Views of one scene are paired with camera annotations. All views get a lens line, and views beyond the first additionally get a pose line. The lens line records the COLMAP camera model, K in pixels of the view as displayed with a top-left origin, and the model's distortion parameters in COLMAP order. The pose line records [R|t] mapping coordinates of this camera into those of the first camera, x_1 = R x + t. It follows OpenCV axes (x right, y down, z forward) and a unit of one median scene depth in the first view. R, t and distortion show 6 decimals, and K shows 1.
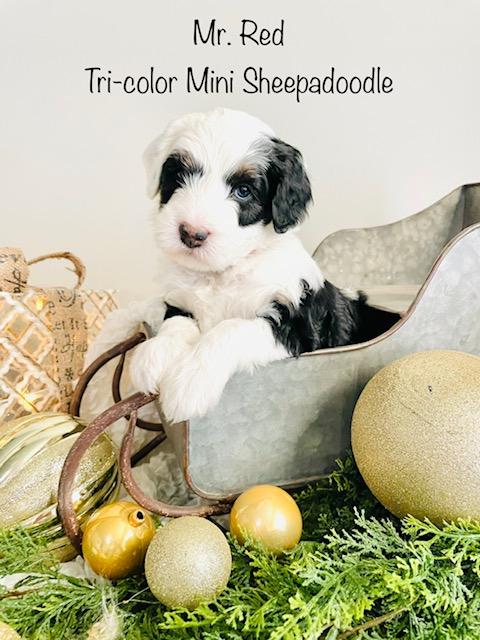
lens RADIAL K [[489.4, 0, 241.1], [0, 489.4, 308.4], [0, 0, 1]] dist [0.008399, -0.098906]
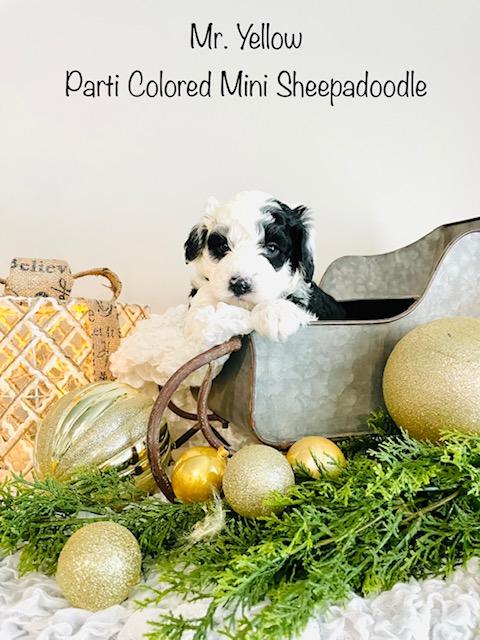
lens RADIAL K [[477.8, 0, 240.0], [0, 477.8, 320.0], [0, 0, 1]] dist [-0.003293, -0.009729]
pose [[0.997928, 0.009644, 0.063617, -0.209354], [-0.001577, 0.992073, -0.125656, 0.236349], [-0.064324, 0.125295, 0.990032, -0.179667]]
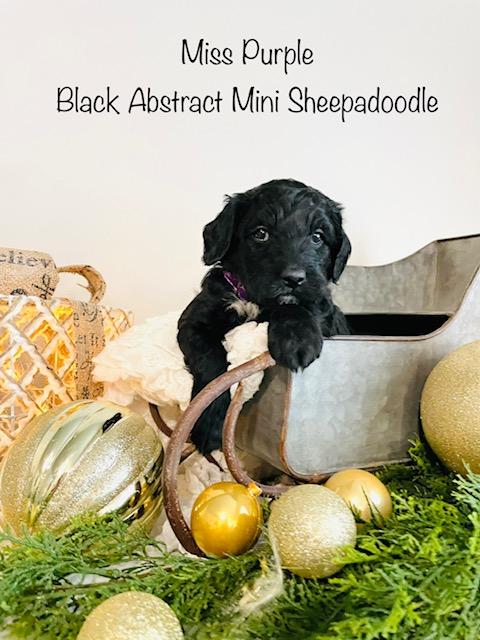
lens RADIAL K [[482.2, 0, 243.9], [0, 482.2, 314.1], [0, 0, 1]] dist [-0.001569, -0.001401]
pose [[0.980482, 0.050265, 0.190076, -0.386523], [-0.020458, 0.987603, -0.155635, 0.211902], [-0.195543, 0.148709, 0.969355, -0.004896]]
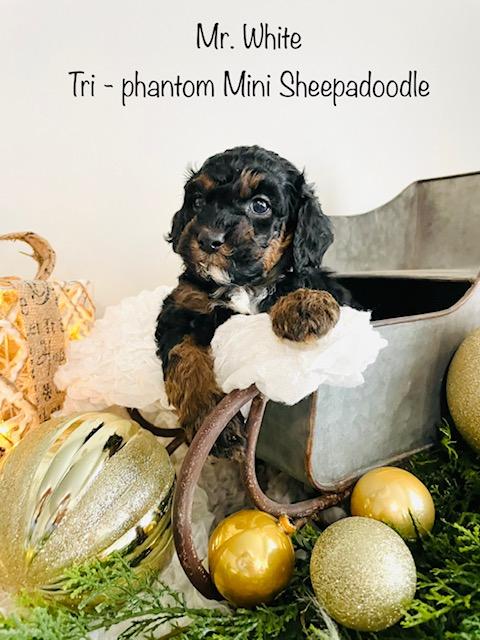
lens RADIAL K [[489.4, 0, 241.1], [0, 489.4, 308.4], [0, 0, 1]] dist [0.008399, -0.098906]
pose [[0.950682, -0.024971, 0.309159, -0.467052], [0.036647, 0.998815, -0.032015, 0.089347], [-0.307994, 0.041765, 0.950471, 0.204626]]
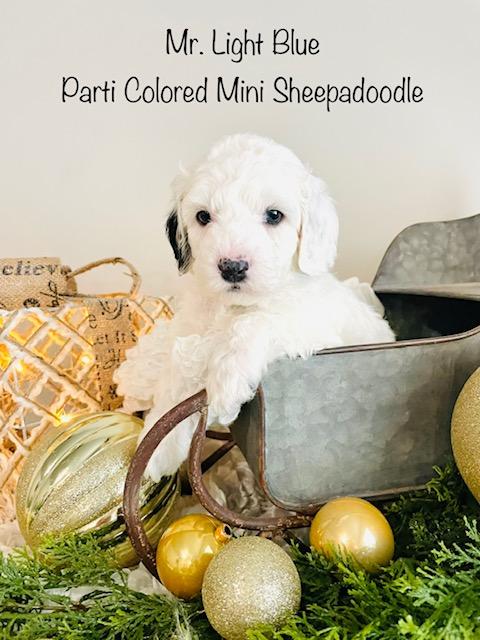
lens RADIAL K [[493.2, 0, 245.2], [0, 493.2, 308.8], [0, 0, 1]] dist [0.004303, -0.126839]
pose [[0.994268, -0.015206, -0.105831, -0.041245], [0.011029, 0.999141, -0.039946, 0.058353], [0.106348, 0.038550, 0.993581, 0.083244]]
